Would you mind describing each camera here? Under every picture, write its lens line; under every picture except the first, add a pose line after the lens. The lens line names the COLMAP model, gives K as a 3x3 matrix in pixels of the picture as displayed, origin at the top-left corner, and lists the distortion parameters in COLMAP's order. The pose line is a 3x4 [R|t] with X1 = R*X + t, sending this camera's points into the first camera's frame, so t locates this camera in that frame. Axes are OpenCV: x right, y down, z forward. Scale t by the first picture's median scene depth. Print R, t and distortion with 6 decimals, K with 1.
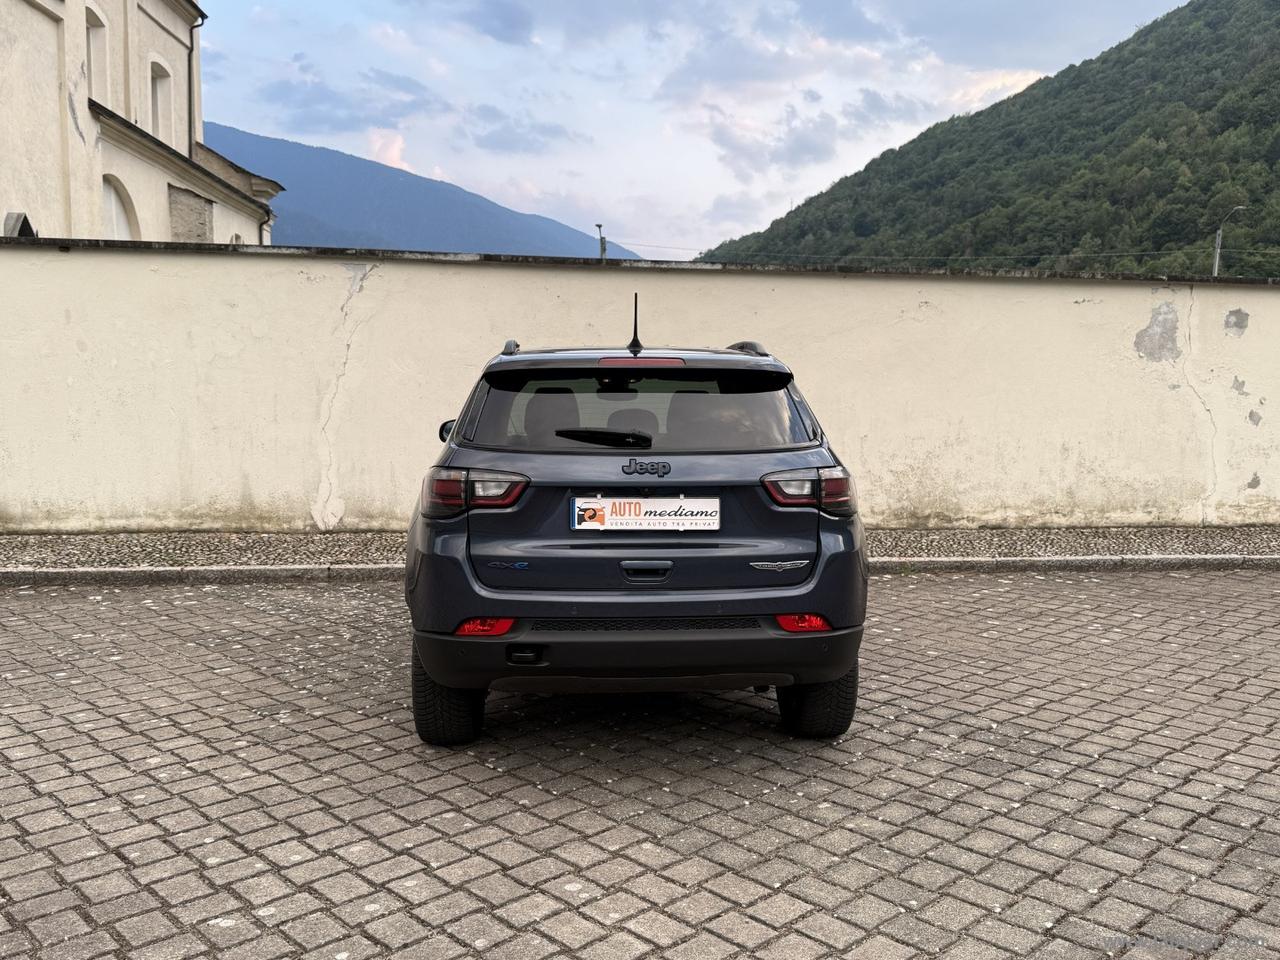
lens RADIAL K [[1090.1, 0, 634.9], [0, 1090.1, 527.9], [0, 0, 1]] dist [0.120698, -0.229762]
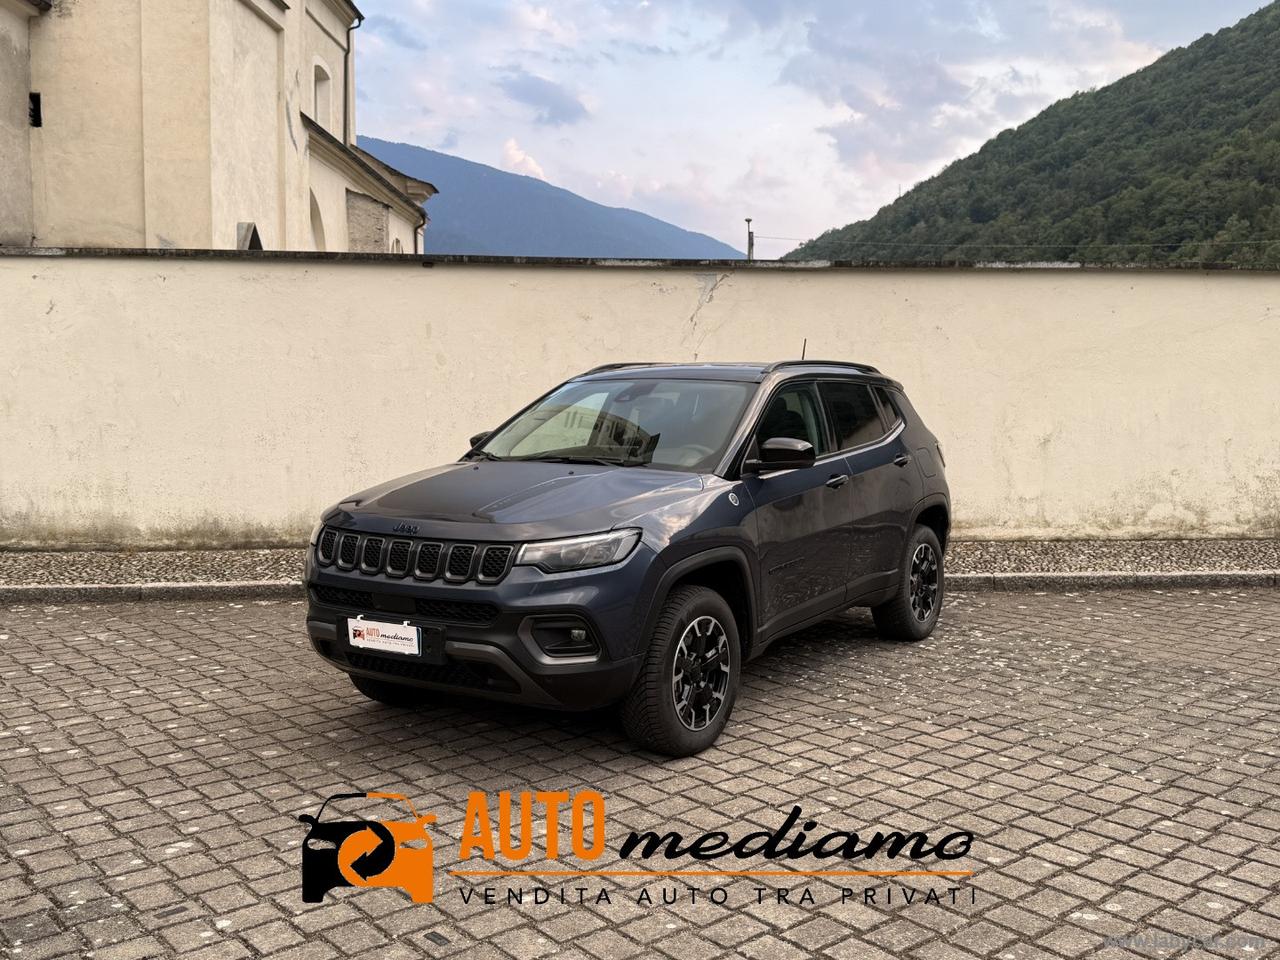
lens RADIAL K [[1175.7, 0, 652.5], [0, 1175.7, 477.1], [0, 0, 1]] dist [0.112713, -0.192727]
pose [[0.997924, -0.006018, -0.064127, -0.073158], [0.002679, 0.998642, -0.052021, -0.000032], [0.064352, 0.051742, 0.996585, -0.017865]]
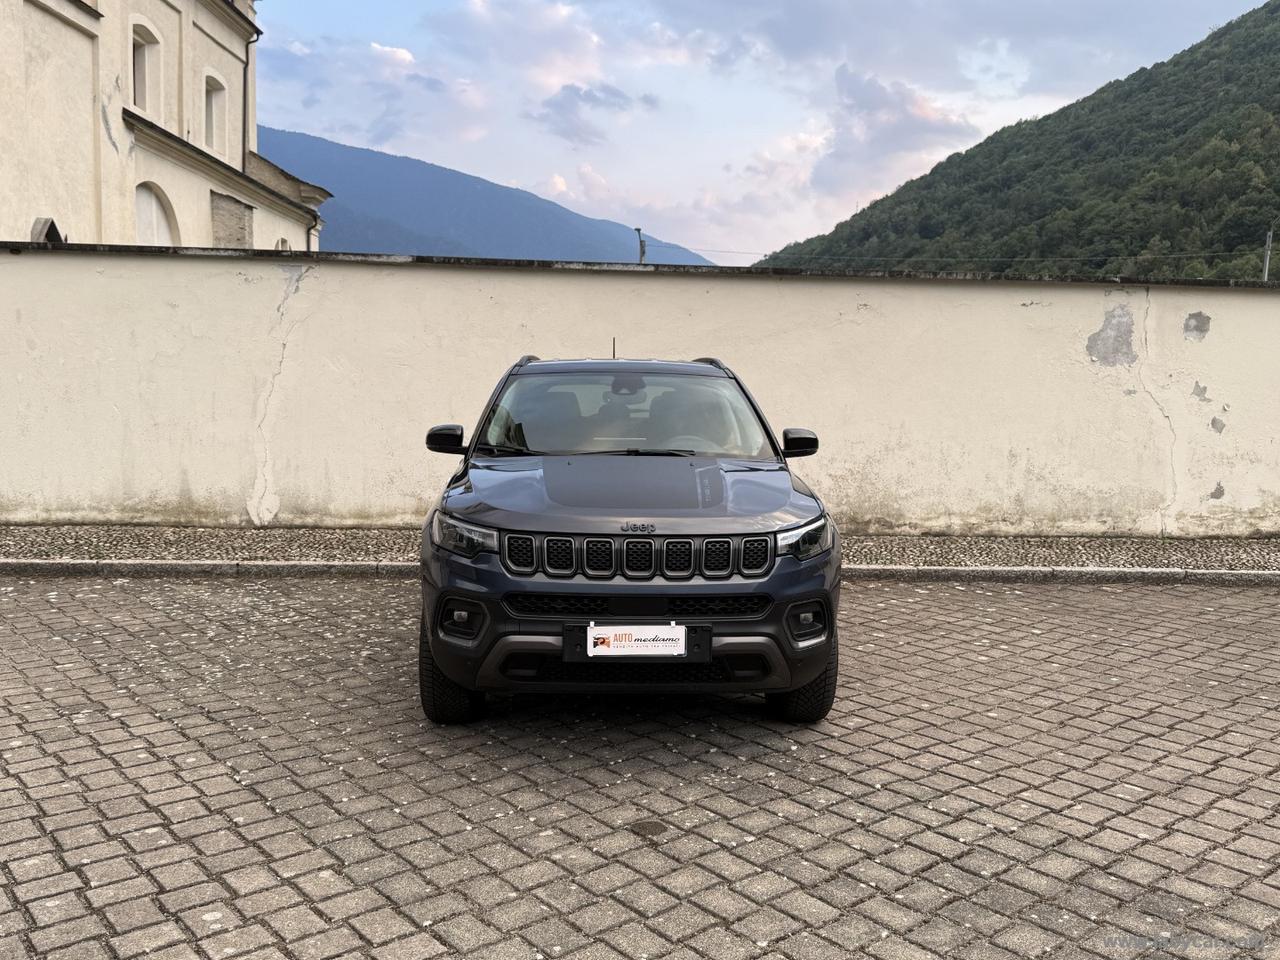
lens RADIAL K [[1071.6, 0, 618.6], [0, 1071.6, 494.4], [0, 0, 1]] dist [0.082161, -0.134821]
pose [[0.997097, 0.015456, -0.074553, 0.039327], [-0.017453, 0.999504, -0.026211, -0.002038], [0.074111, 0.027436, 0.996872, 0.009447]]
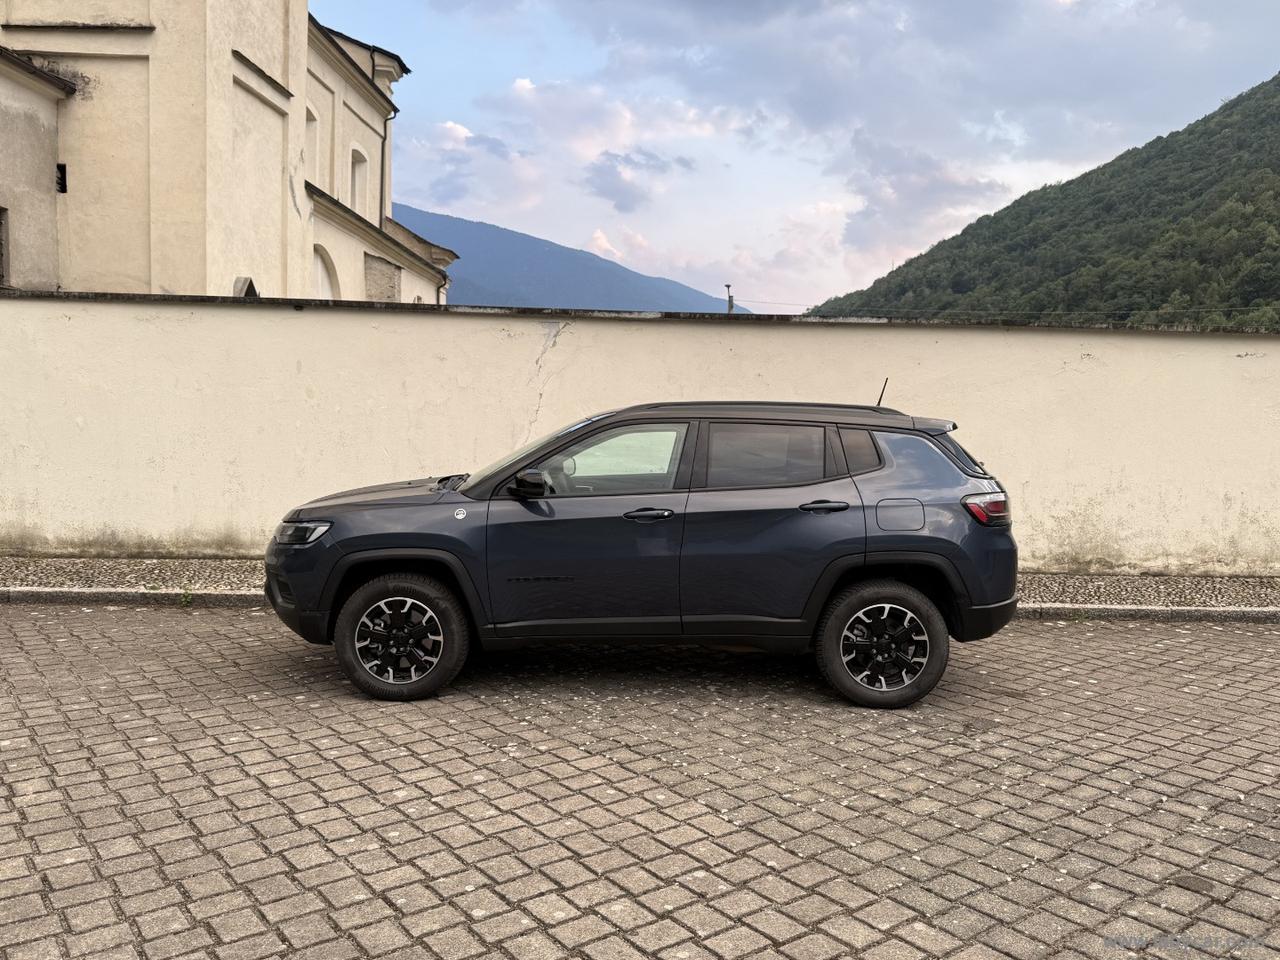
lens RADIAL K [[980.9, 0, 637.9], [0, 980.9, 499.2], [0, 0, 1]] dist [0.077228, -0.117386]
pose [[0.993993, 0.017911, -0.107970, -0.017334], [-0.023800, 0.998284, -0.053507, -0.003200], [0.106827, 0.055755, 0.992713, 0.012448]]
